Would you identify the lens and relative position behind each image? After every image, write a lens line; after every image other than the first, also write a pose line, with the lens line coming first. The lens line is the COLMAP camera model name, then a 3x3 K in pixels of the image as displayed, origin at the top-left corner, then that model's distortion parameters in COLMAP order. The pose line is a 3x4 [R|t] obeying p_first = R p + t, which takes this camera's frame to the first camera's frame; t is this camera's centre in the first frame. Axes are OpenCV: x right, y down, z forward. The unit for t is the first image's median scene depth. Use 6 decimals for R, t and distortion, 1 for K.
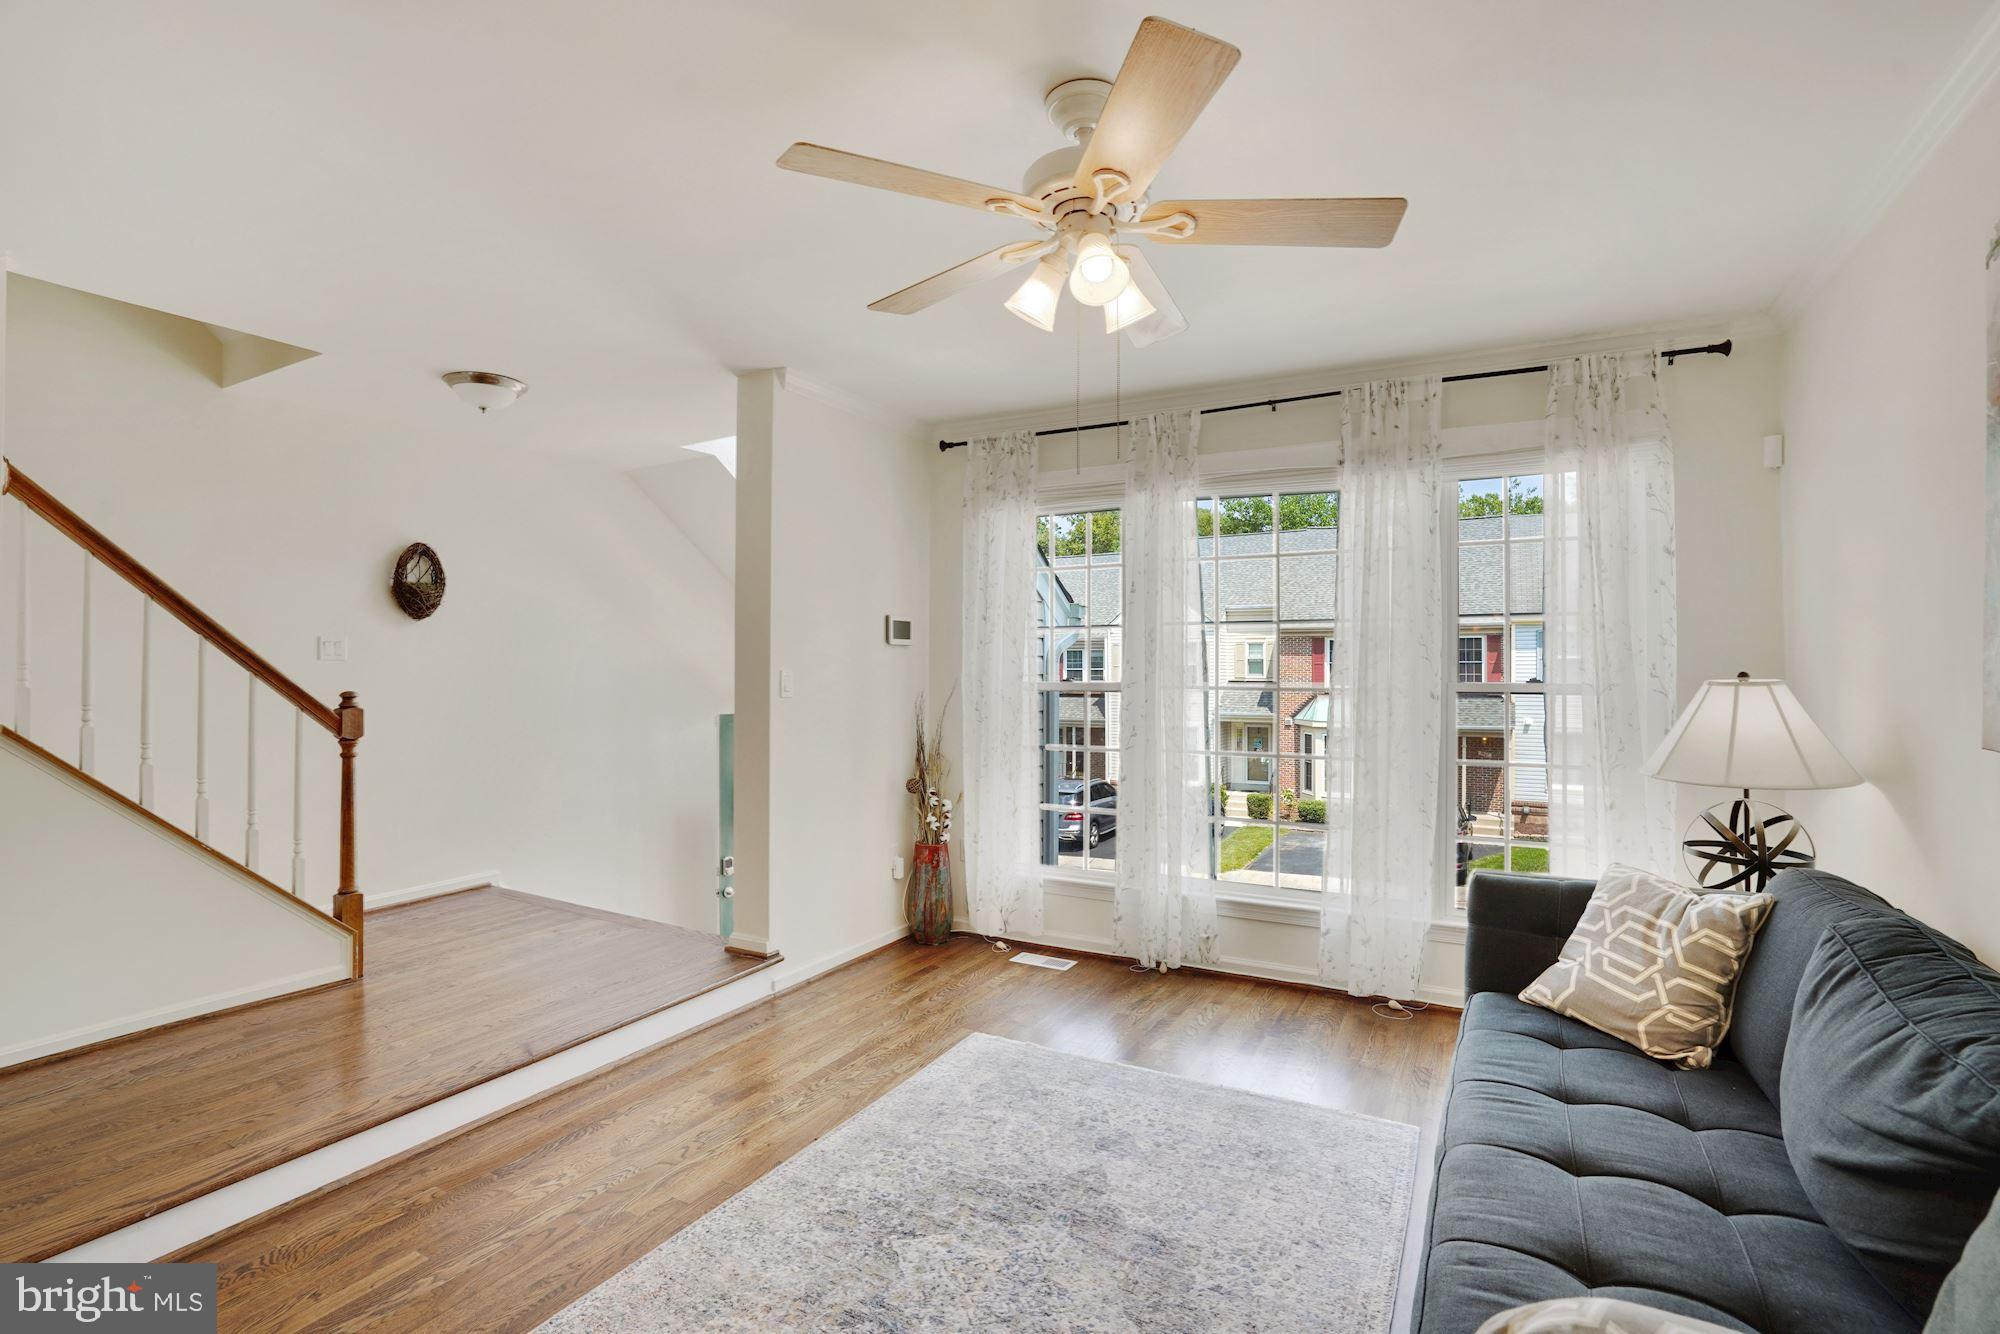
lens RADIAL K [[926.3, 0, 1007.0], [0, 926.3, 666.8], [0, 0, 1]] dist [-0.046464, 0.017956]
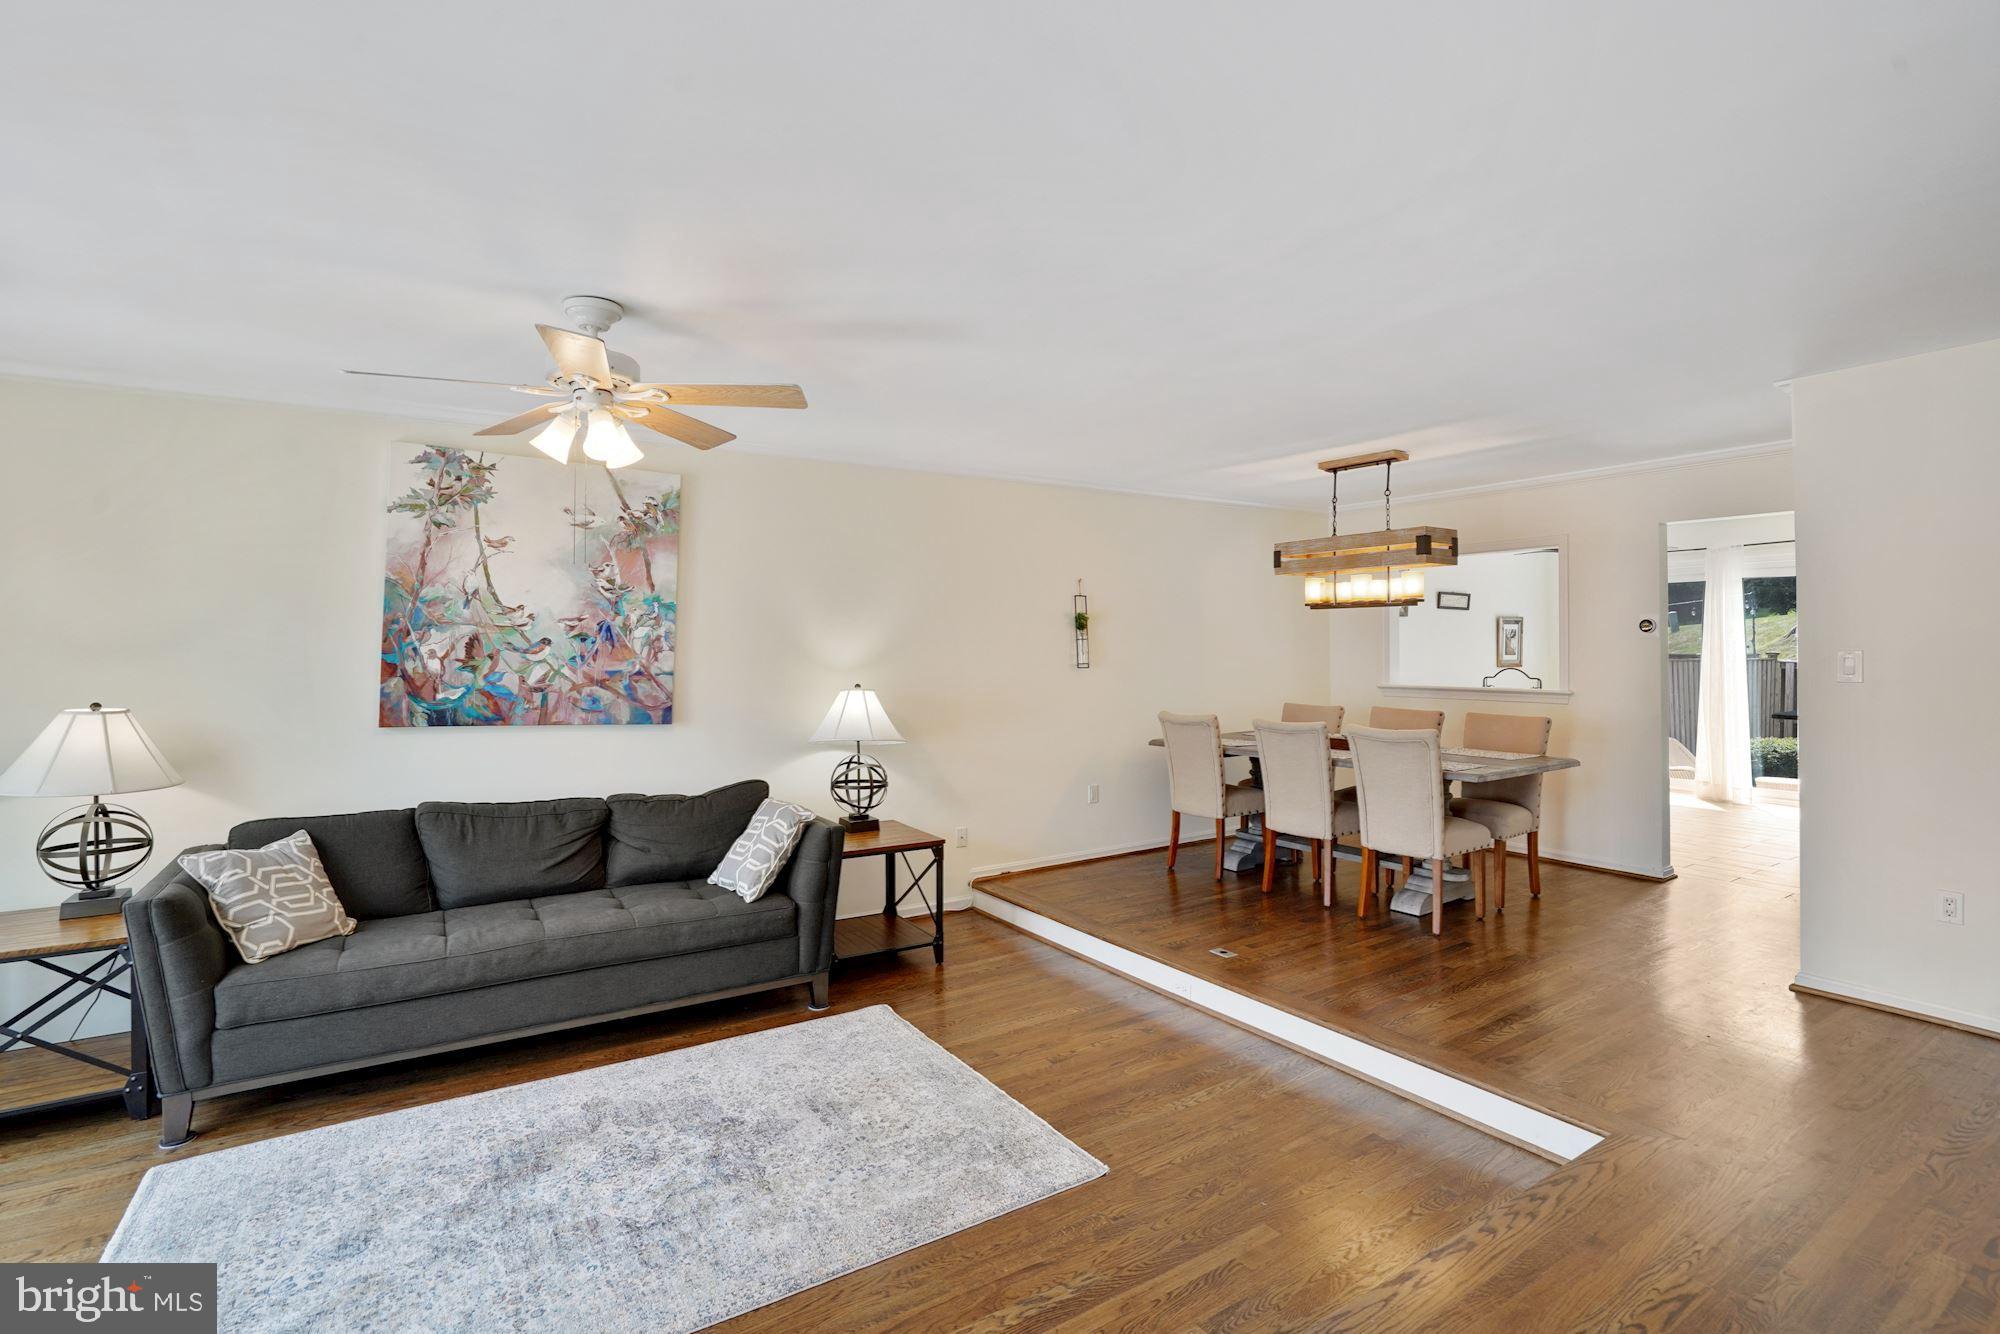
lens RADIAL K [[936.4, 0, 1012.7], [0, 936.4, 657.8], [0, 0, 1]] dist [-0.062970, 0.023791]
pose [[-0.882209, 0.001099, 0.470856, -0.883773], [0.004675, 0.999968, 0.006427, -0.058083], [-0.470835, 0.007871, -0.882186, 1.484255]]
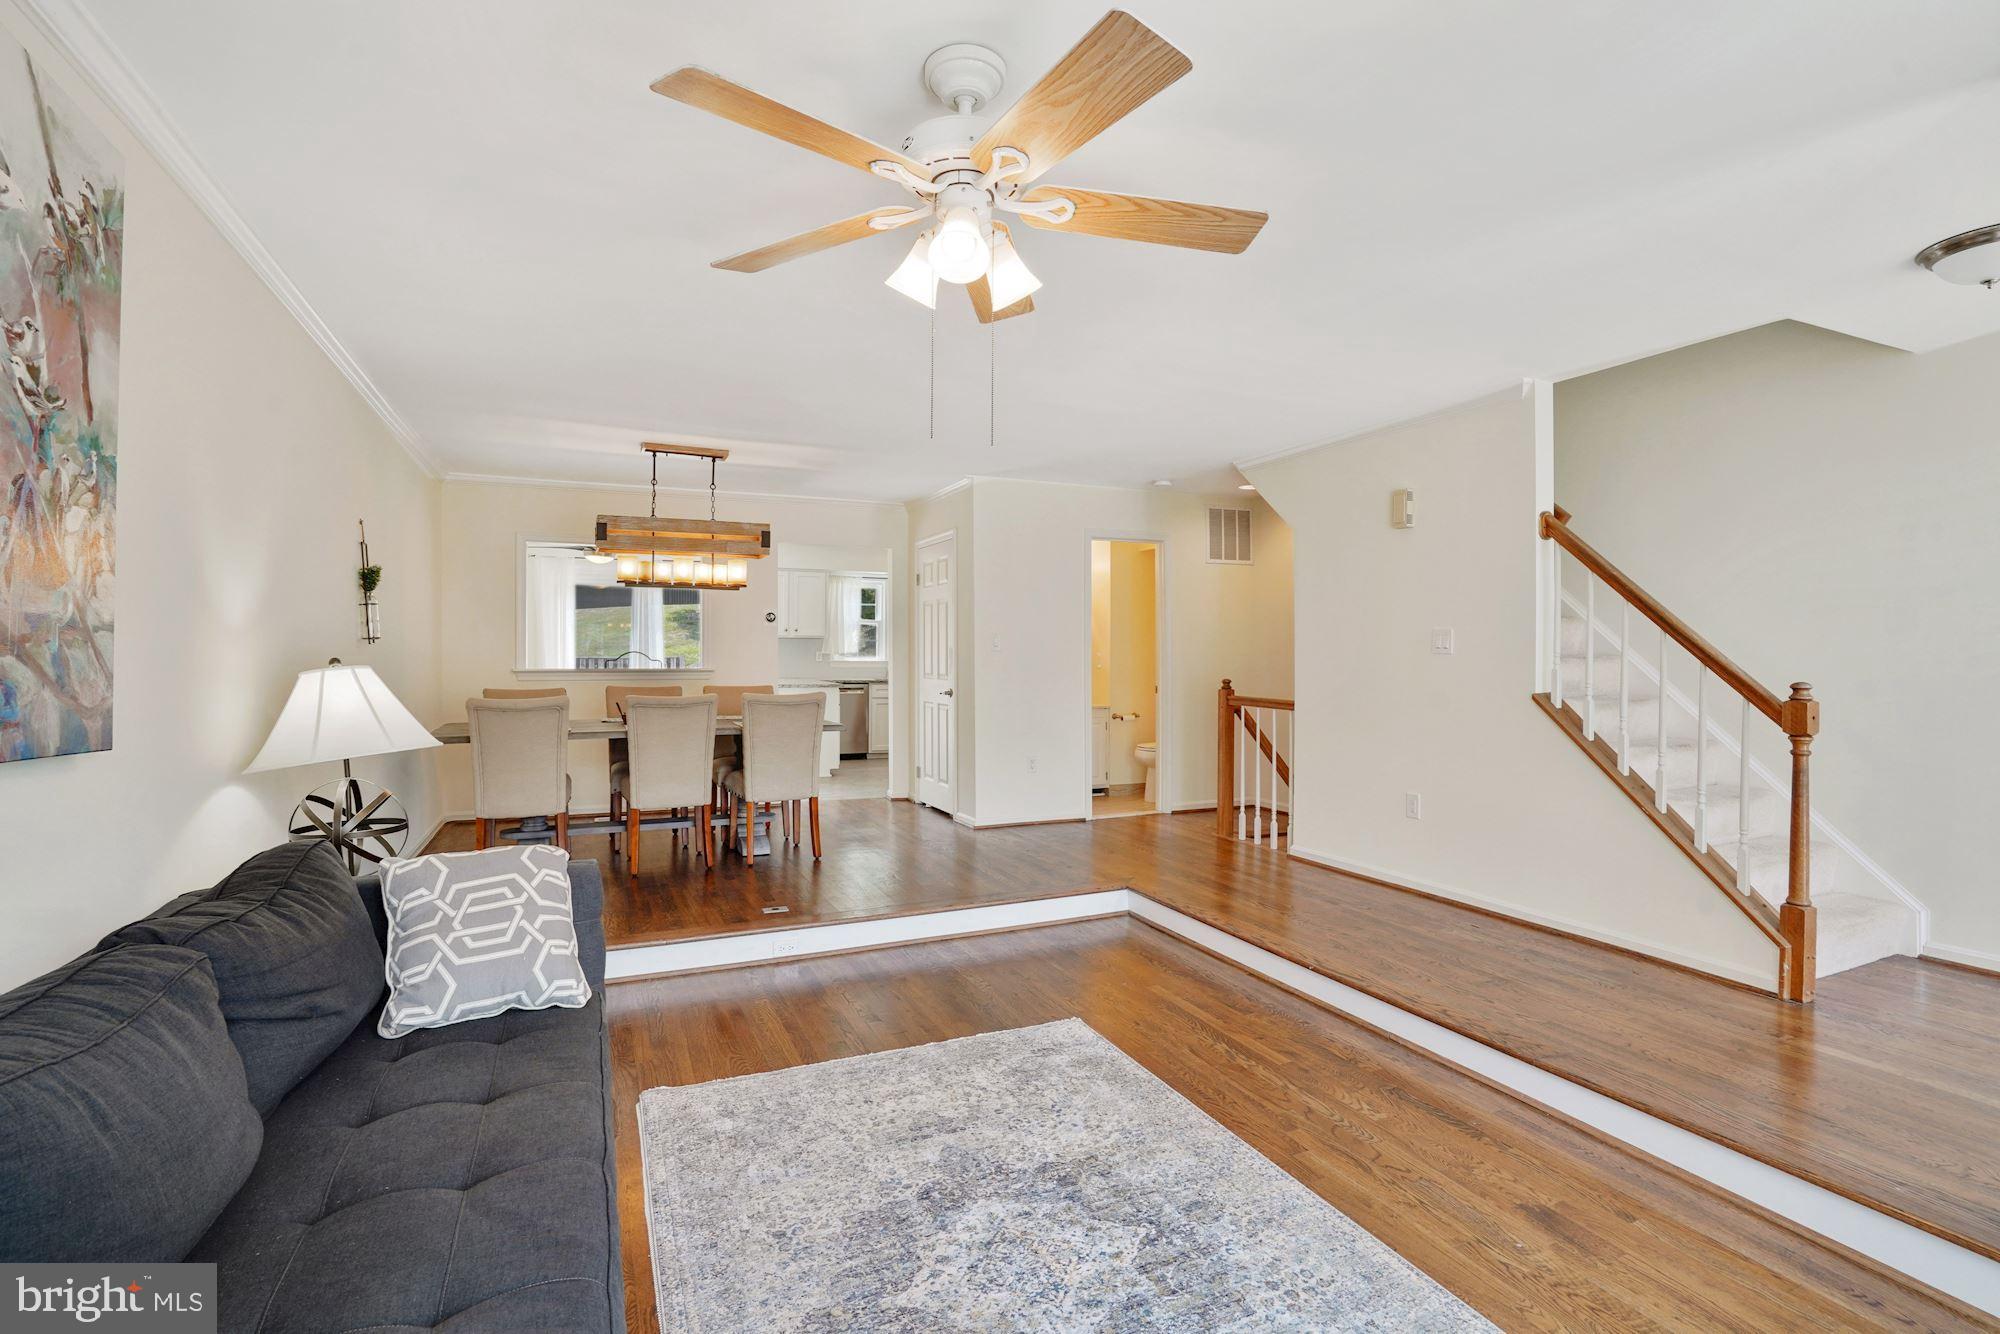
lens RADIAL K [[926.3, 0, 1007.0], [0, 926.3, 666.8], [0, 0, 1]] dist [-0.046464, 0.017956]
pose [[-0.597387, 0.010518, -0.801884, 0.637989], [-0.001129, 0.999902, 0.013956, -0.000644], [0.801953, 0.009242, -0.597316, 1.231621]]
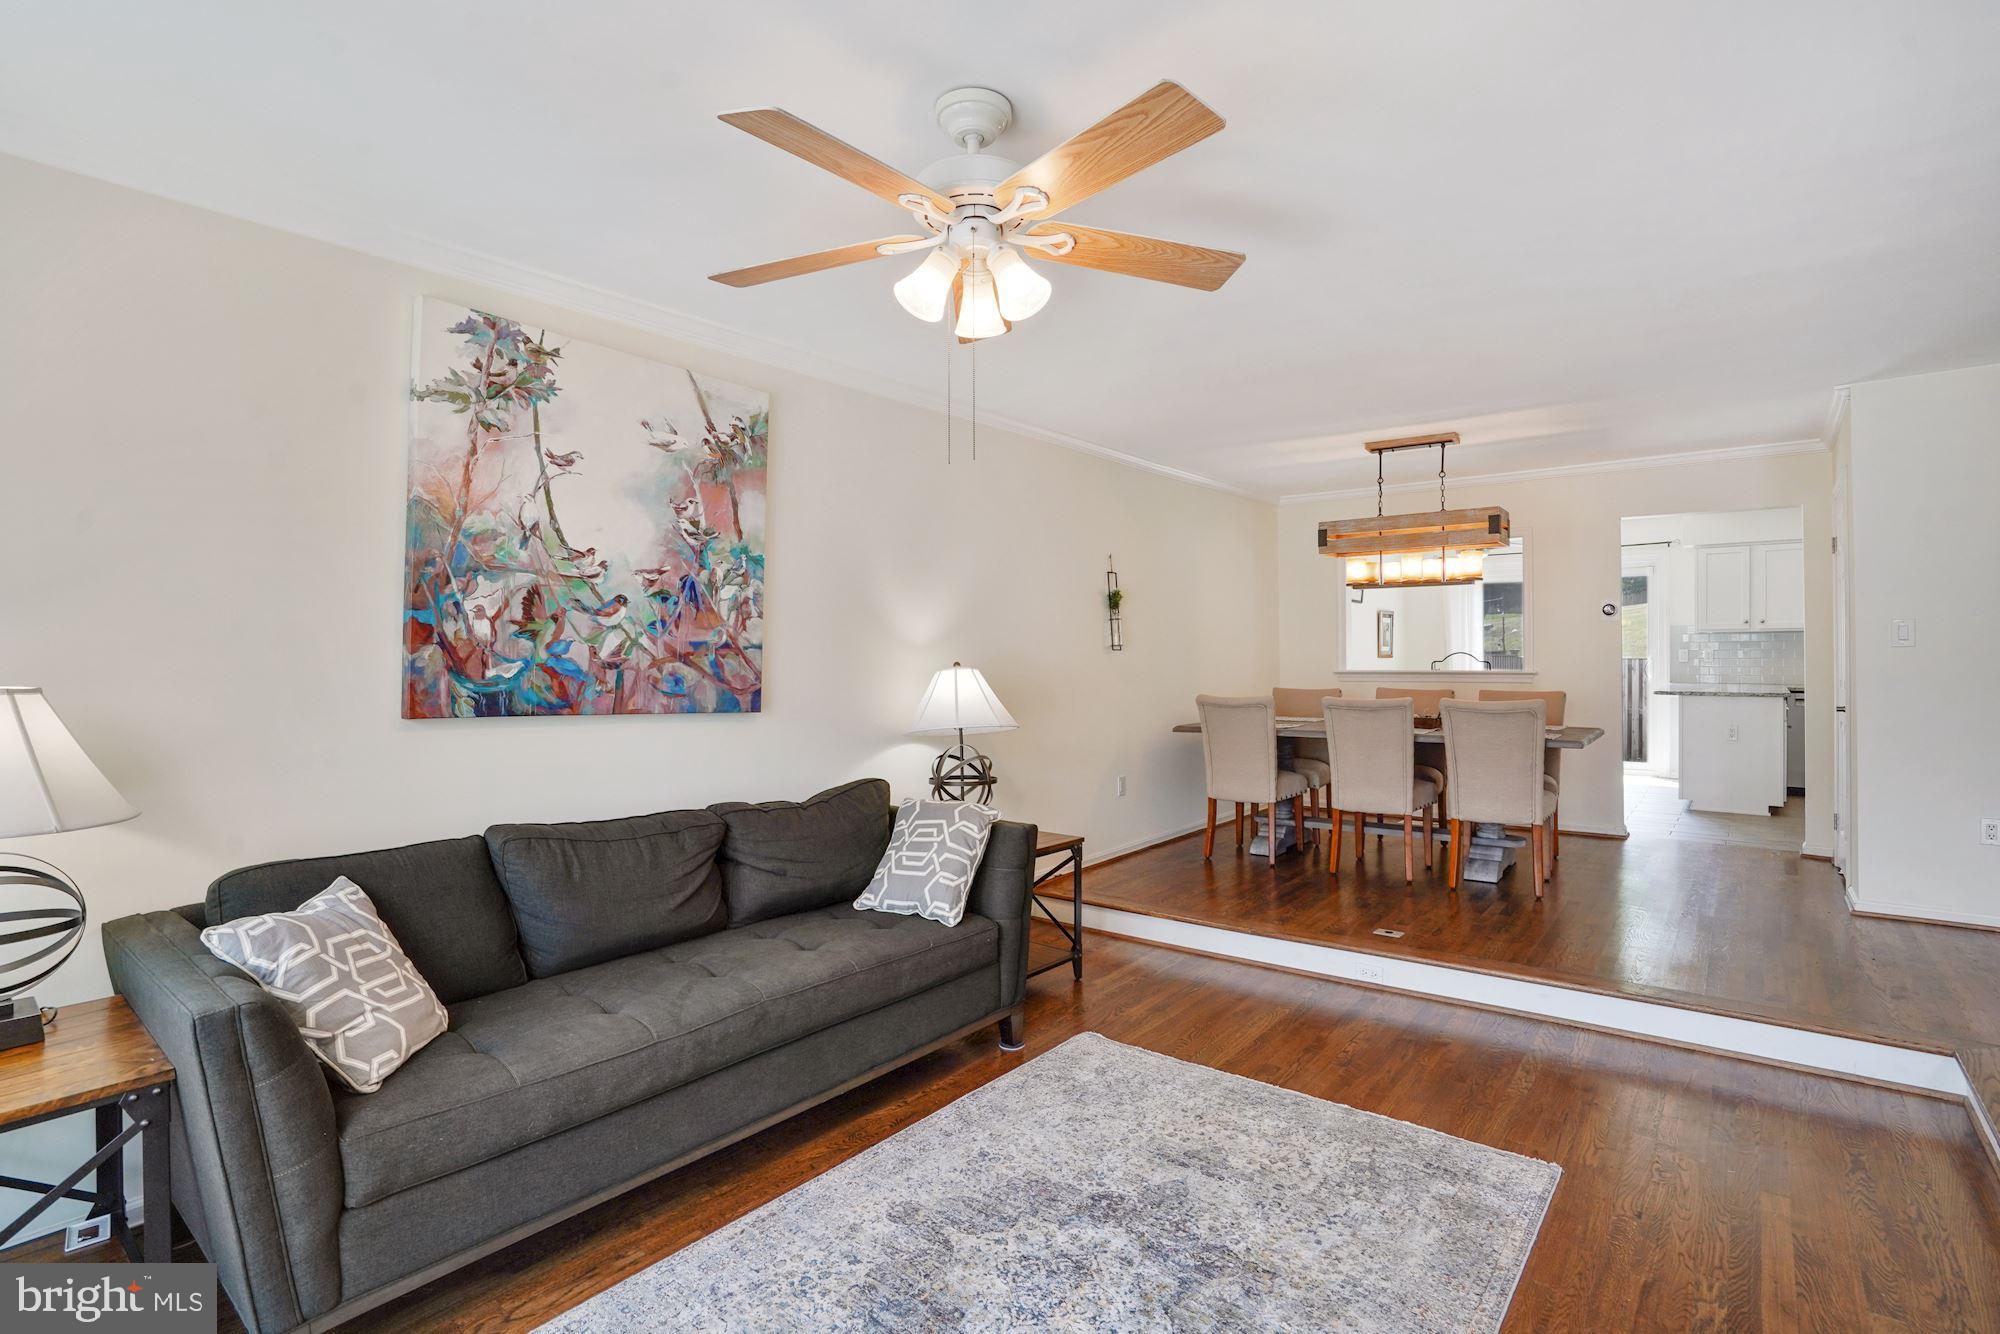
lens RADIAL K [[945.7, 0, 1007.1], [0, 945.7, 676.2], [0, 0, 1]] dist [-0.065874, 0.026831]
pose [[-0.984311, 0.007142, 0.176300, -0.100054], [0.010191, 0.999814, 0.016396, 0.002989], [-0.176150, 0.017935, -0.984200, 1.537853]]
